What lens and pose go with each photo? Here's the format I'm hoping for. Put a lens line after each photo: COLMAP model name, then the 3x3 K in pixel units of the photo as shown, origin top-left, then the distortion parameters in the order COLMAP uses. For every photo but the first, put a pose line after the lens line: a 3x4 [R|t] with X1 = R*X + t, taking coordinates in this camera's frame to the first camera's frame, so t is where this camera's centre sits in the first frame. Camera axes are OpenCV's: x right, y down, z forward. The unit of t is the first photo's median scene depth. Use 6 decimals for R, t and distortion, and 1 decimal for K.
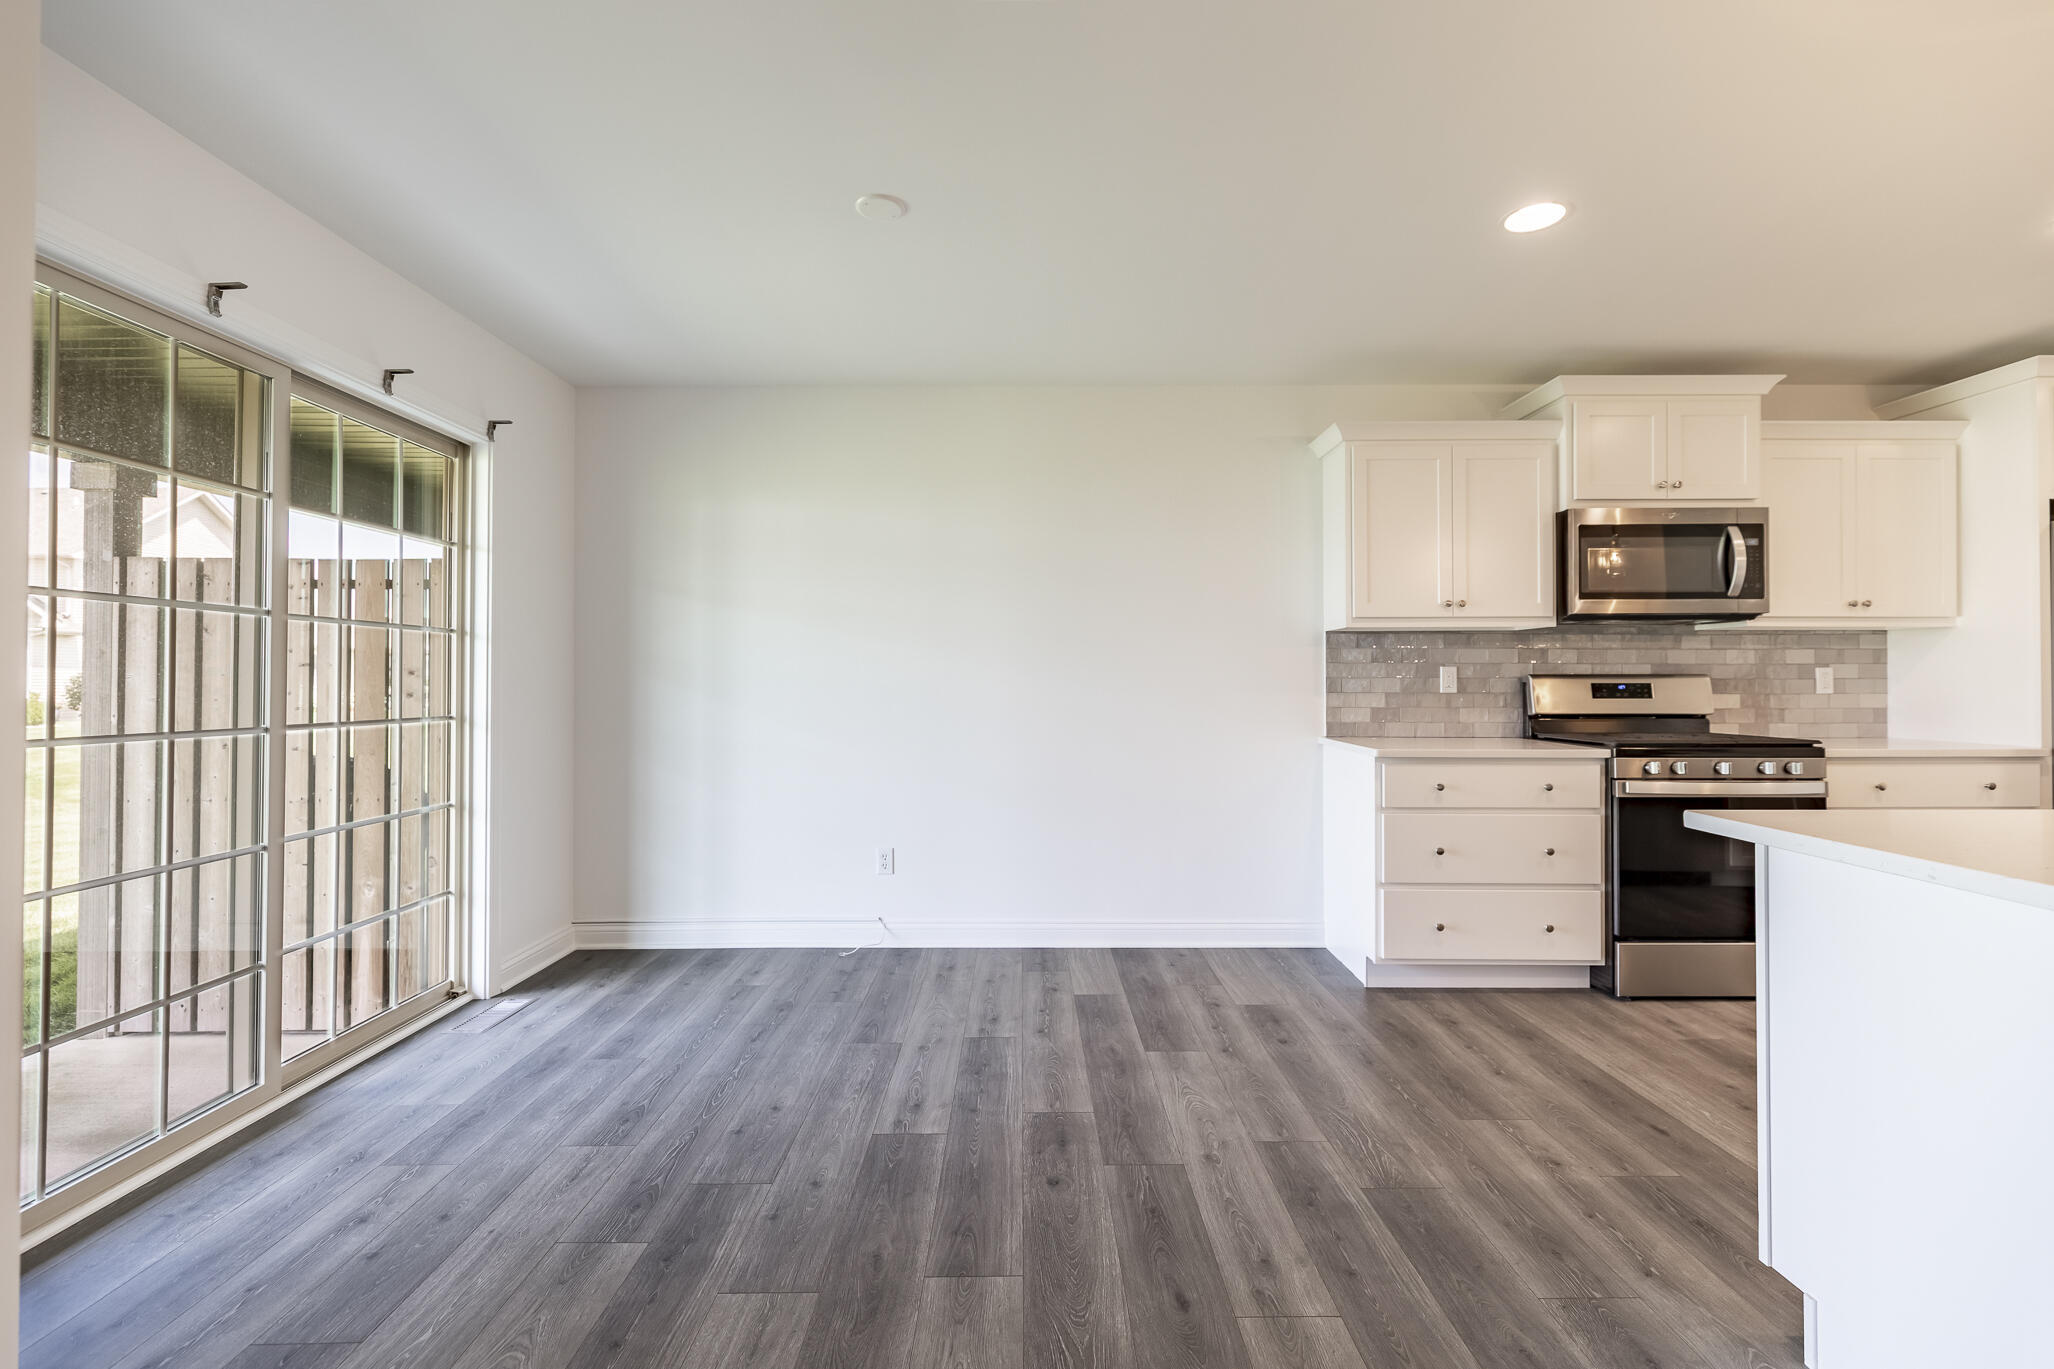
lens RADIAL K [[924.4, 0, 1034.0], [0, 924.4, 669.2], [0, 0, 1]] dist [0.004716, -0.000100]
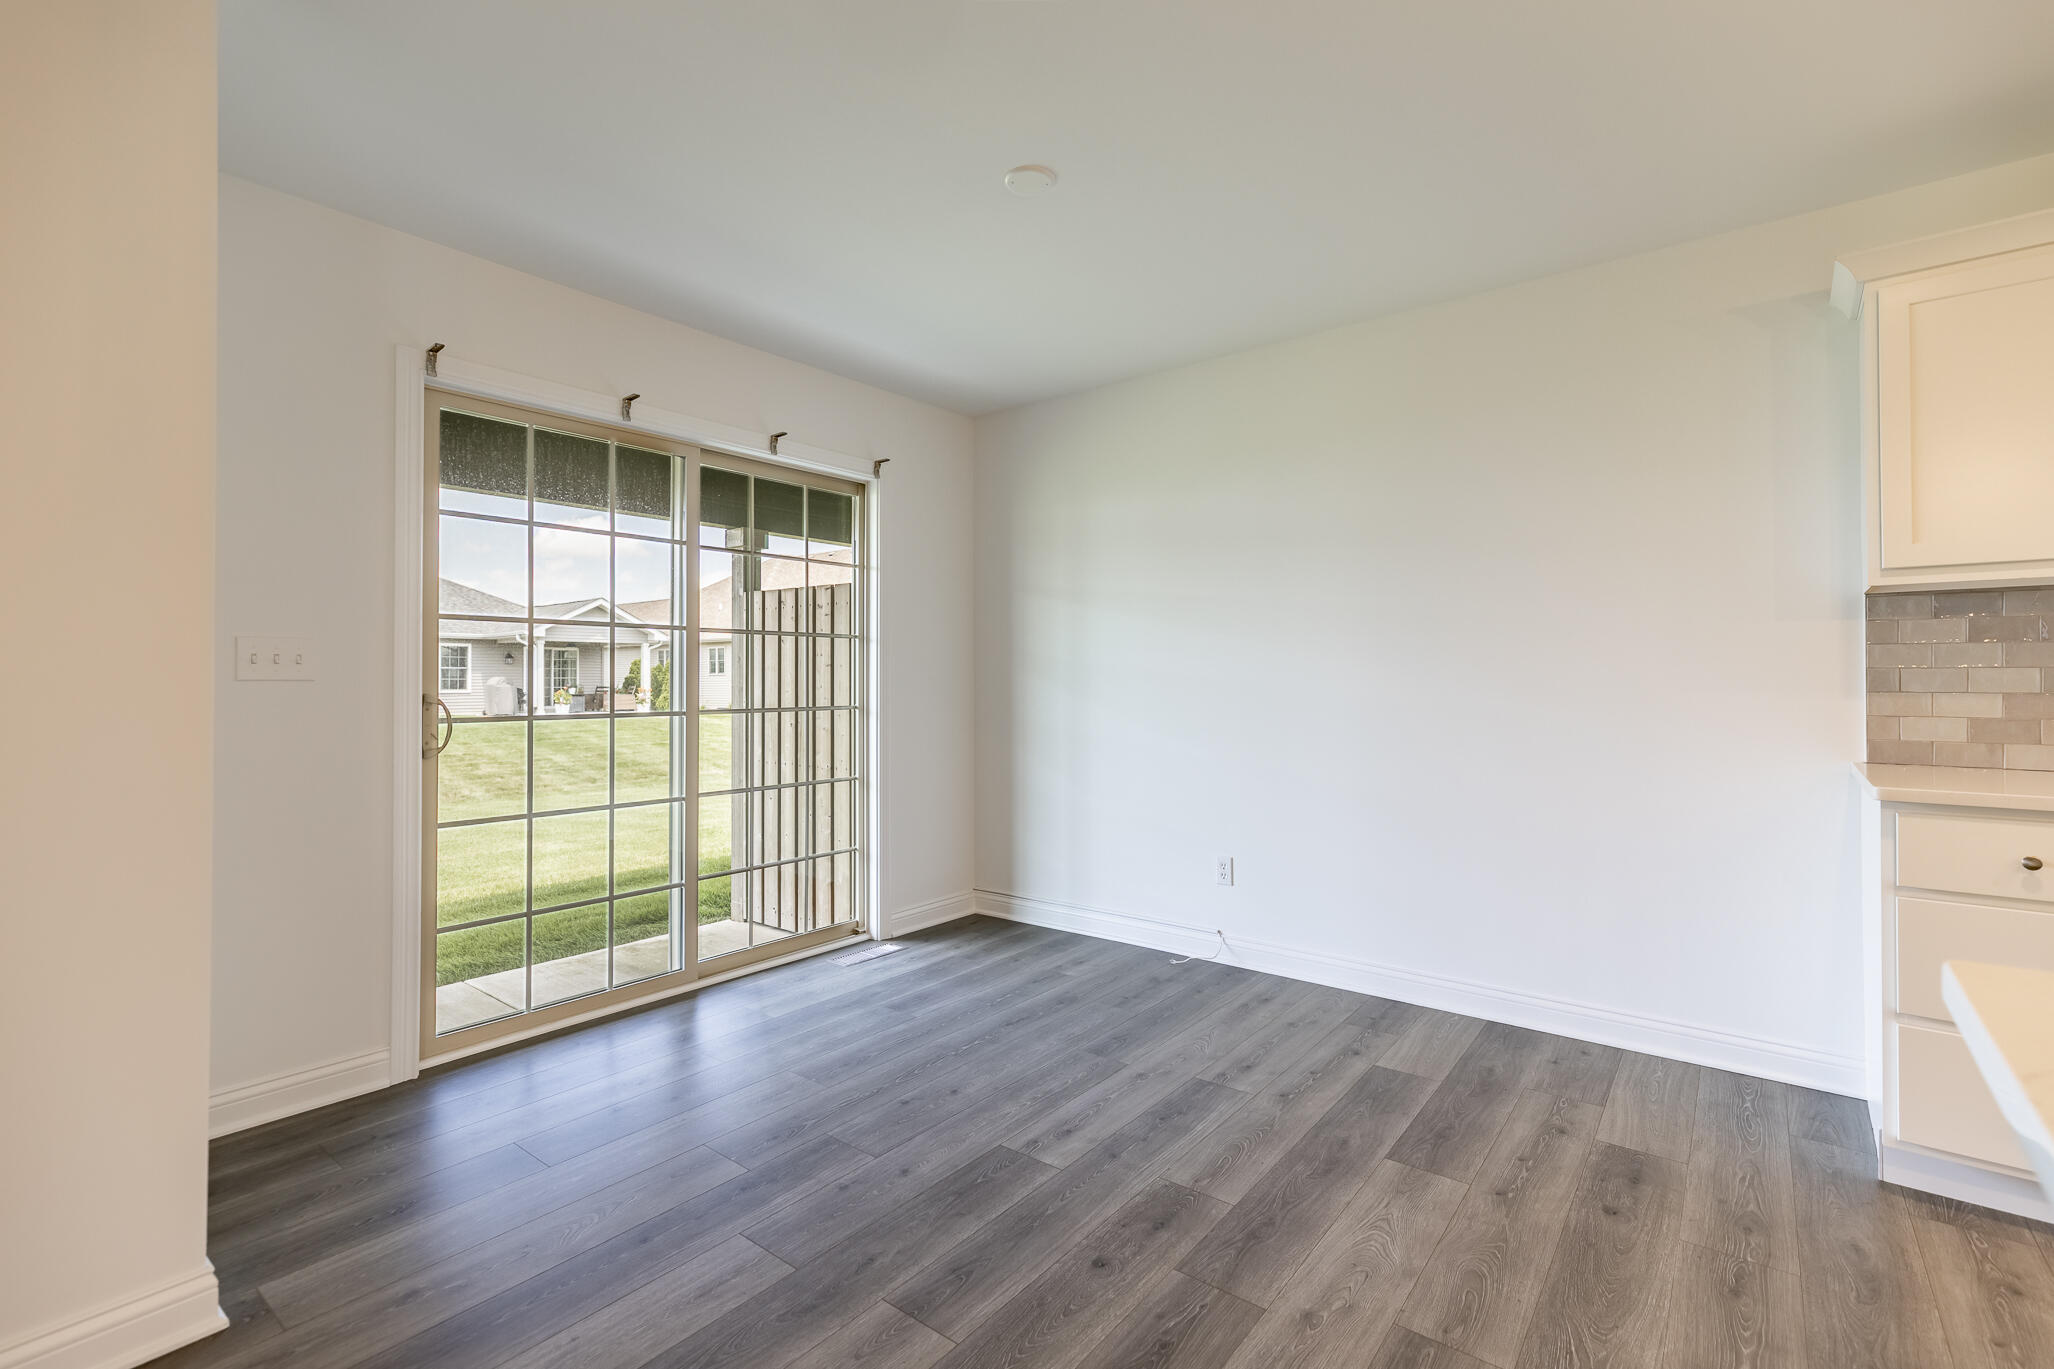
lens RADIAL K [[924.4, 0, 1034.0], [0, 924.4, 669.2], [0, 0, 1]] dist [0.004716, -0.000100]
pose [[0.777863, -0.008424, -0.628377, 0.326632], [0.011368, 0.999935, 0.000667, 0.003763], [0.628331, -0.007663, 0.777908, 0.192249]]
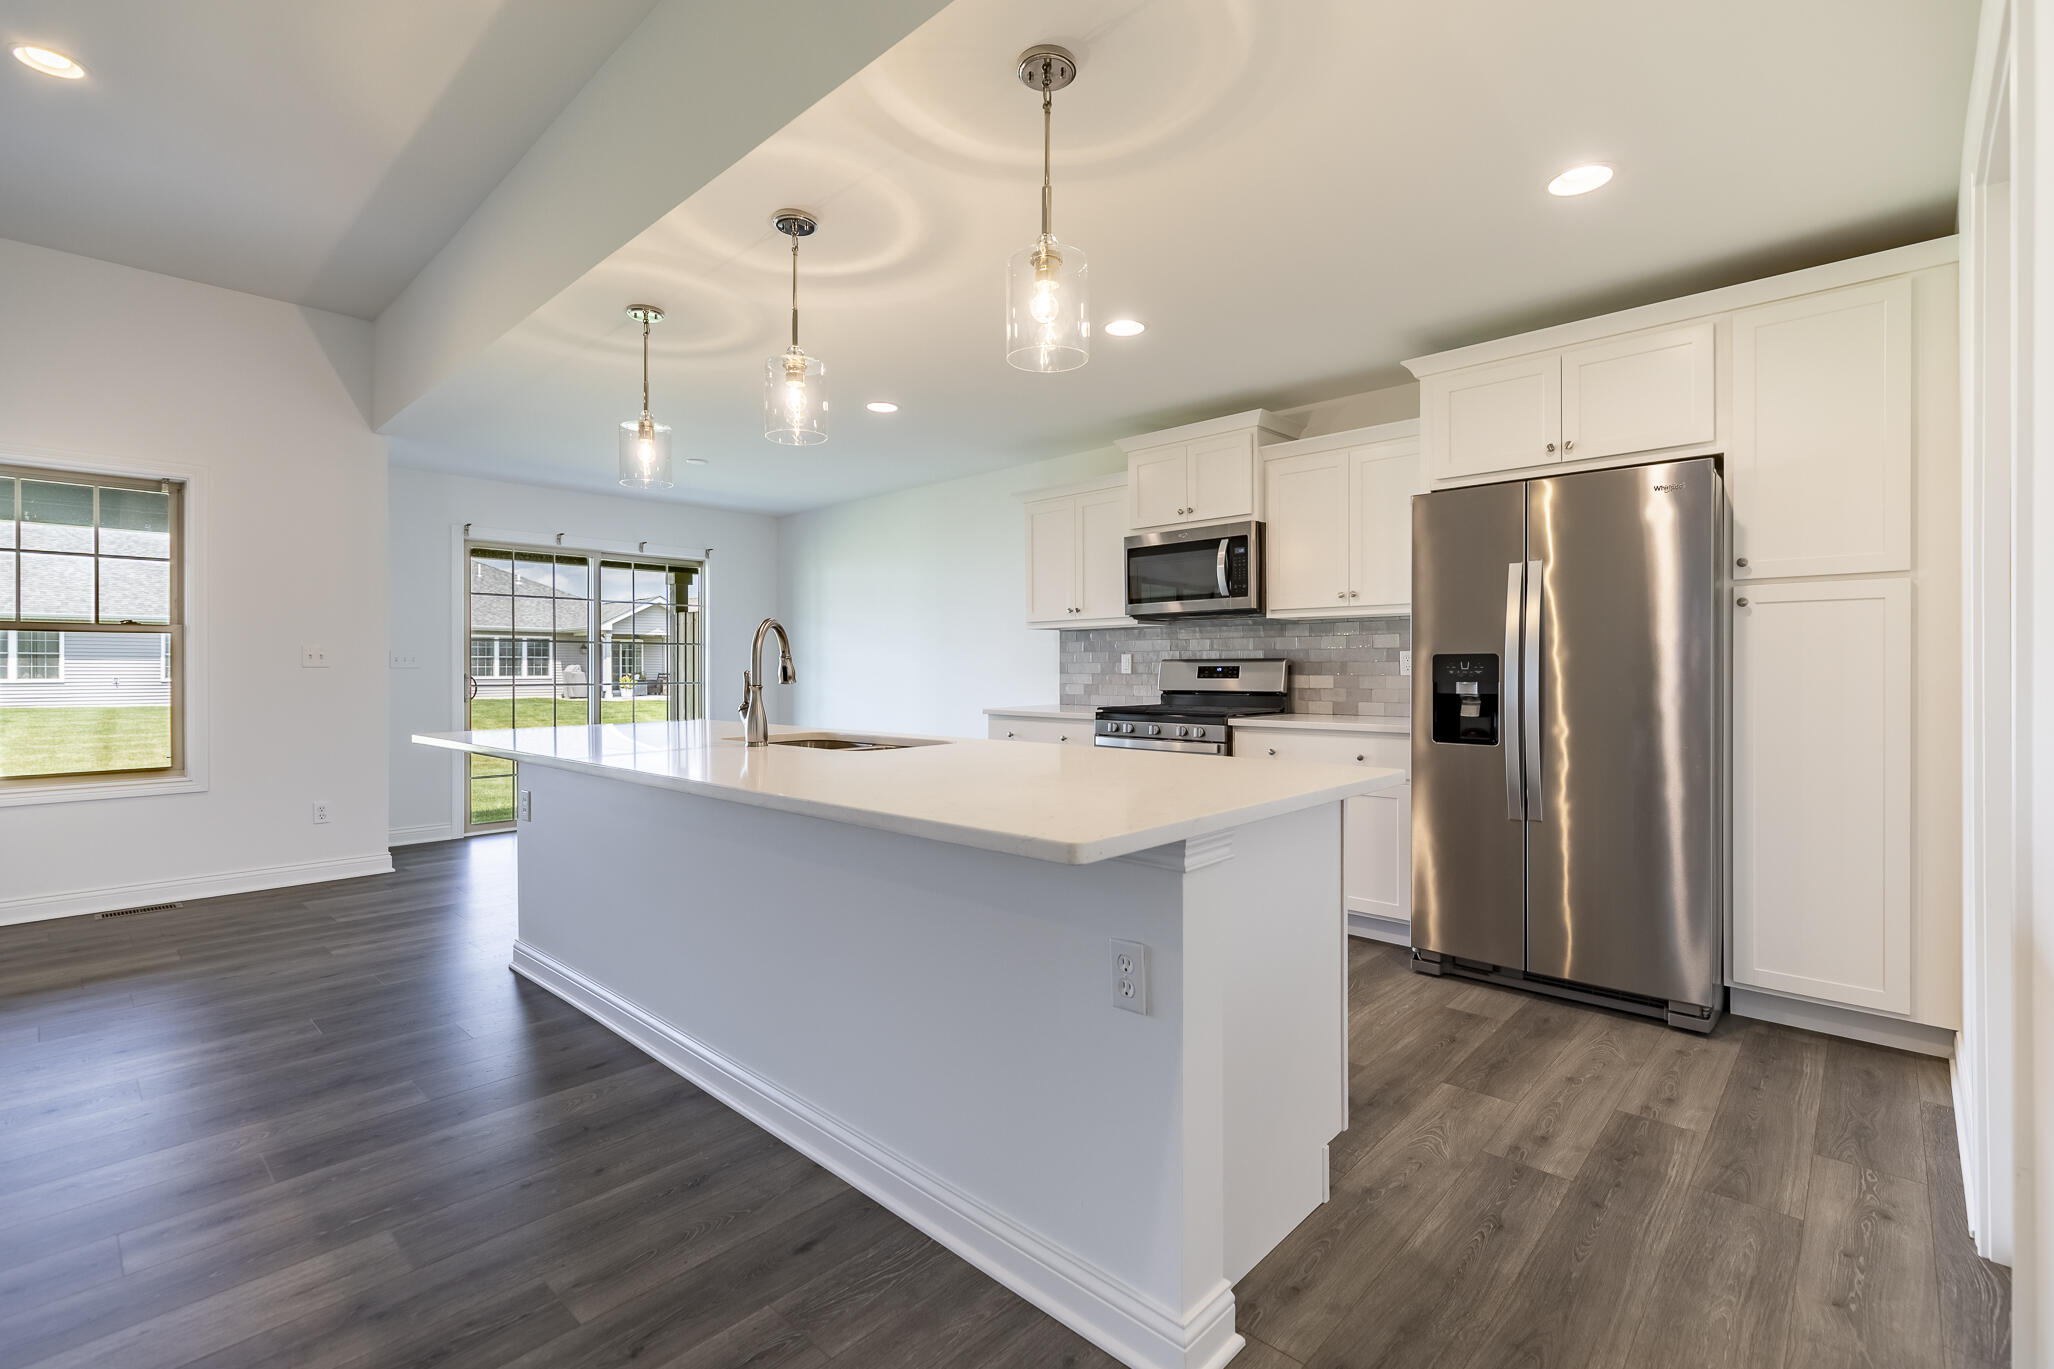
lens RADIAL K [[924.4, 0, 1034.0], [0, 924.4, 669.2], [0, 0, 1]] dist [0.004716, -0.000100]
pose [[0.726671, 0.000053, -0.686985, 1.523296], [0.012027, 0.999846, 0.012800, 0.000457], [0.686880, -0.017564, 0.726559, -0.081871]]
